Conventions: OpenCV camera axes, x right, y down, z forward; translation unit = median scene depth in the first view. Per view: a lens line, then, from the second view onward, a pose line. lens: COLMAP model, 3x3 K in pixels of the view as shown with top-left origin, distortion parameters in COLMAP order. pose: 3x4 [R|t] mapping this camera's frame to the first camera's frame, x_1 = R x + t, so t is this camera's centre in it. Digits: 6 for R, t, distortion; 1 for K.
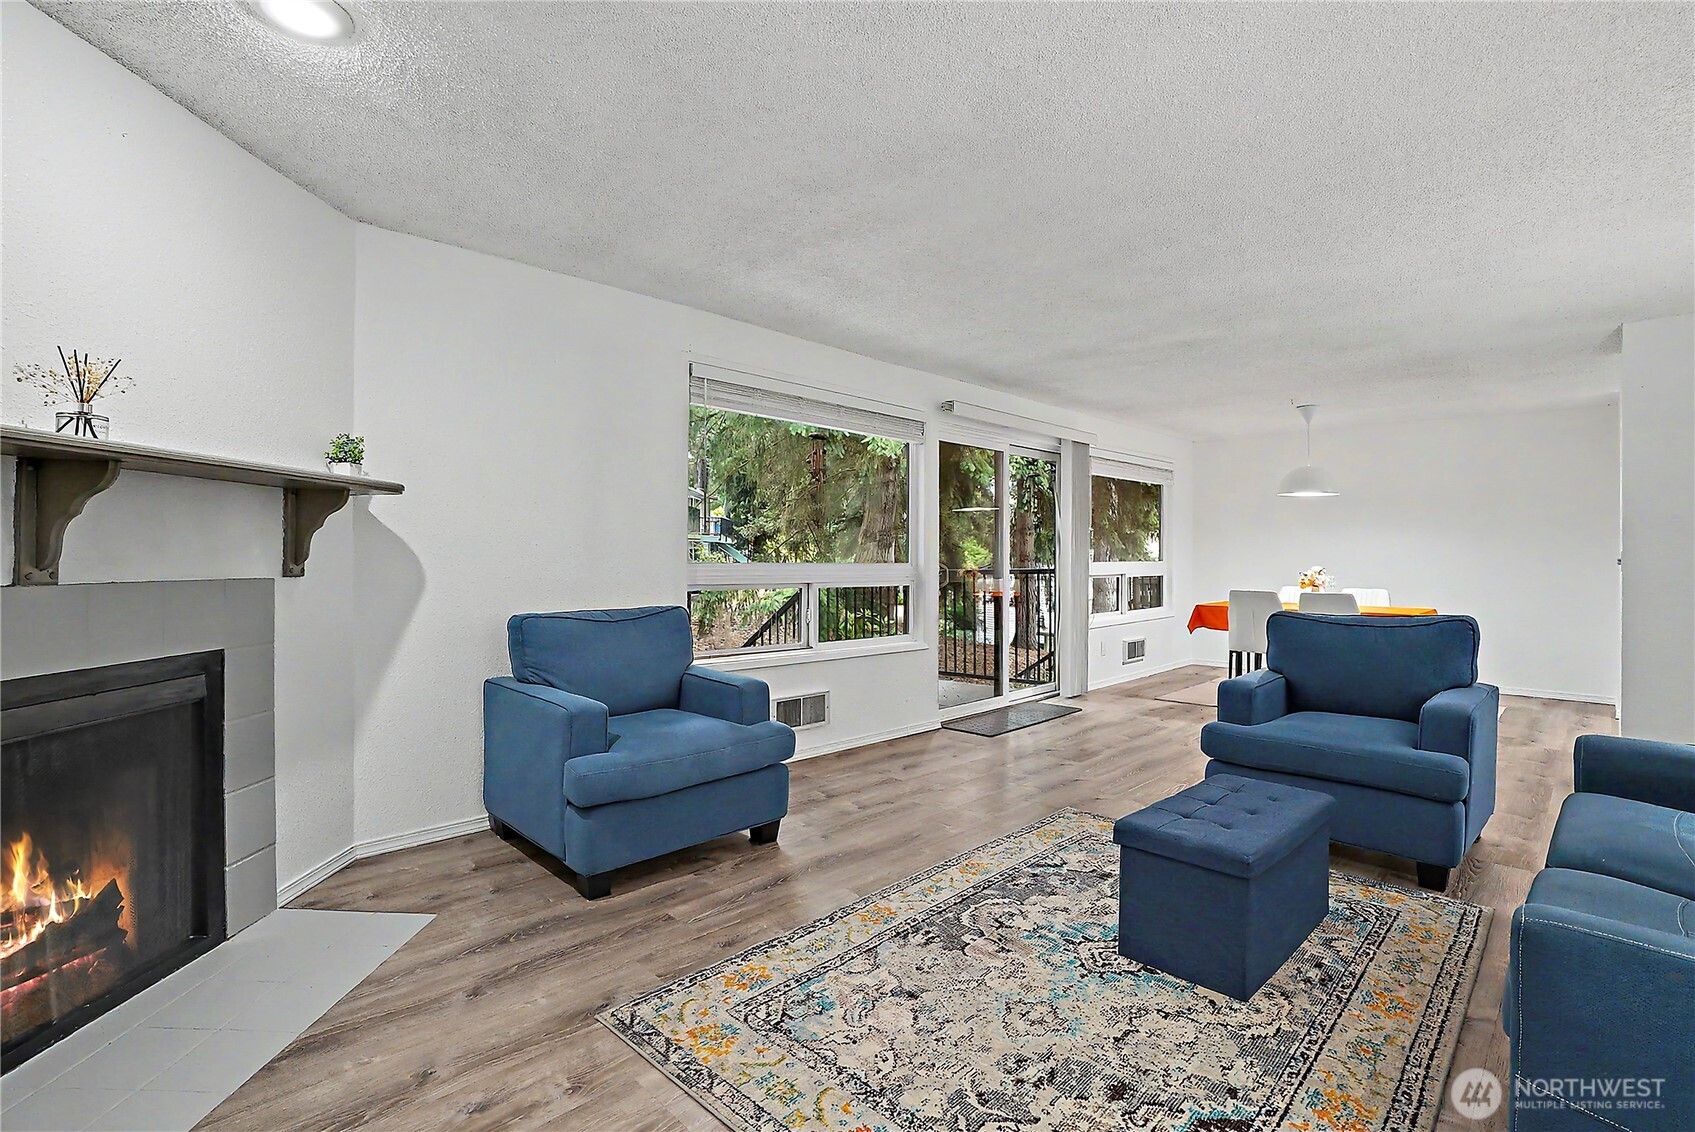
lens RADIAL K [[807.3, 0, 840.7], [0, 807.3, 572.9], [0, 0, 1]] dist [-0.072845, 0.034771]
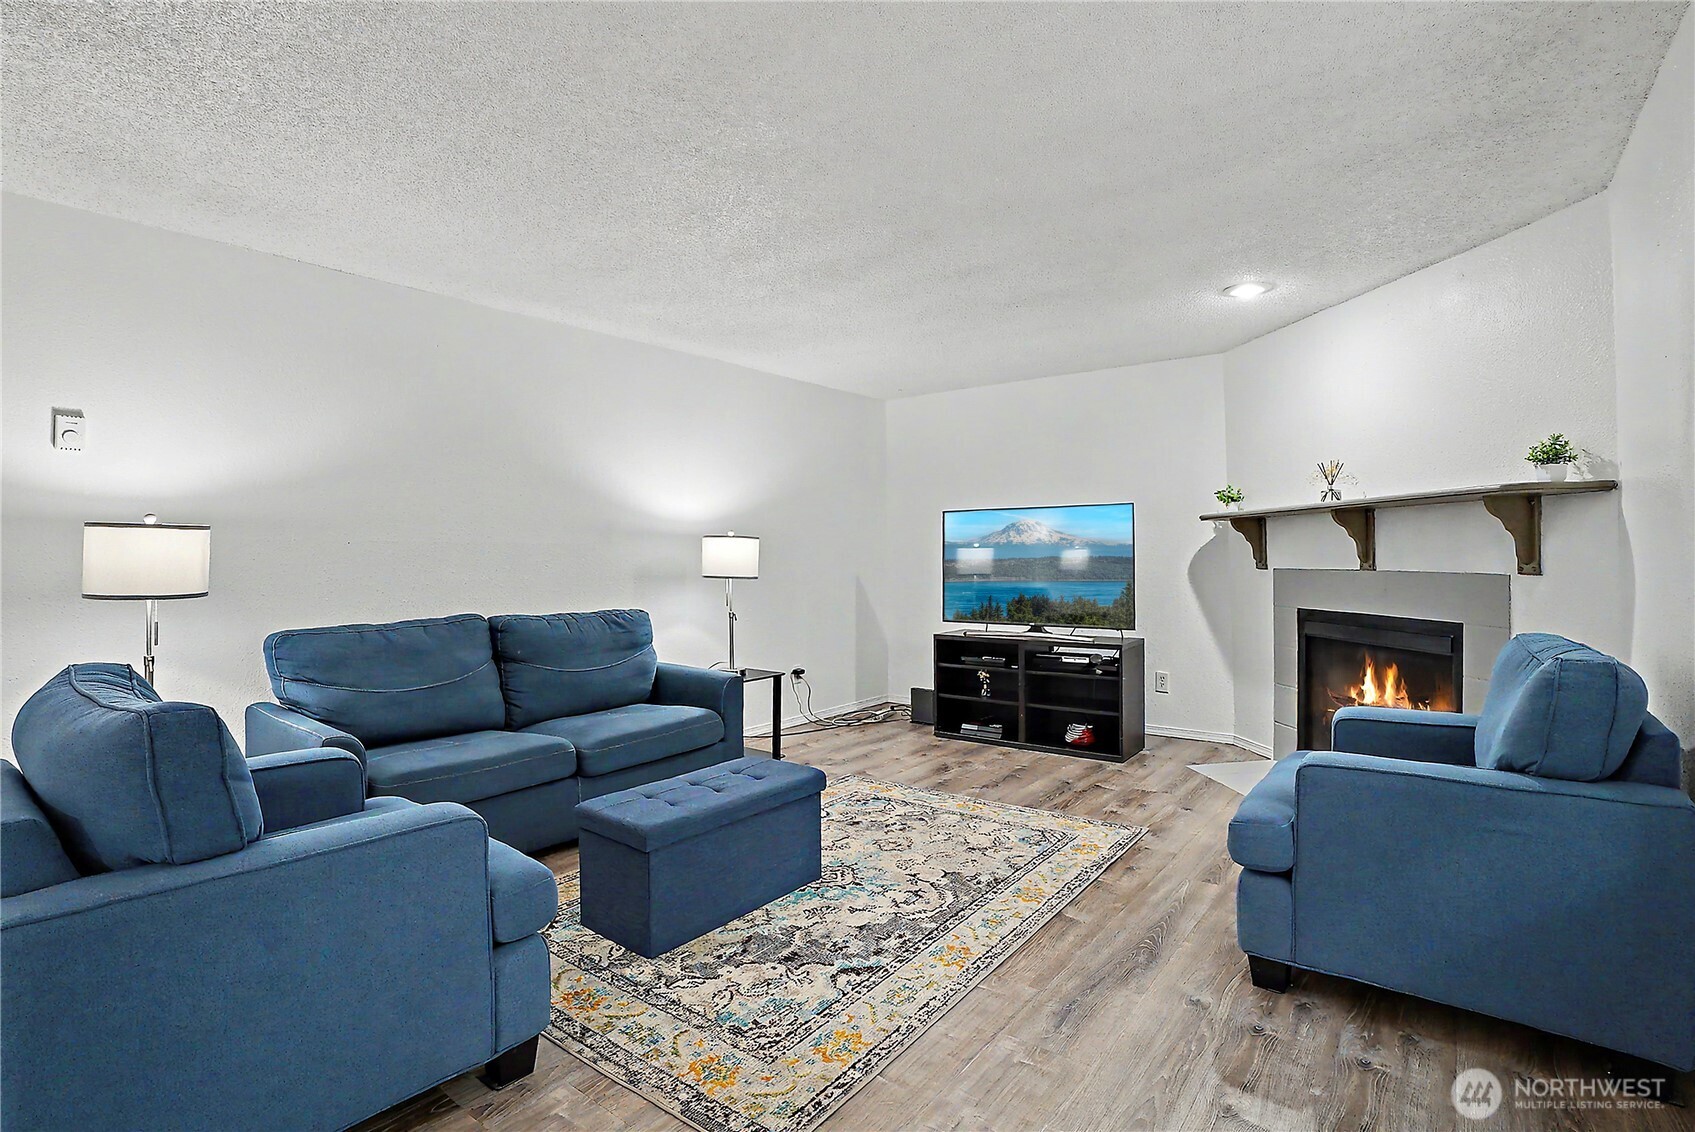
lens RADIAL K [[807.3, 0, 840.7], [0, 807.3, 572.9], [0, 0, 1]] dist [-0.072845, 0.034771]
pose [[-0.992773, 0.001437, -0.119997, 0.421590], [-0.003434, 0.999179, 0.040371, -0.039434], [0.119957, 0.040491, -0.991953, 1.991137]]
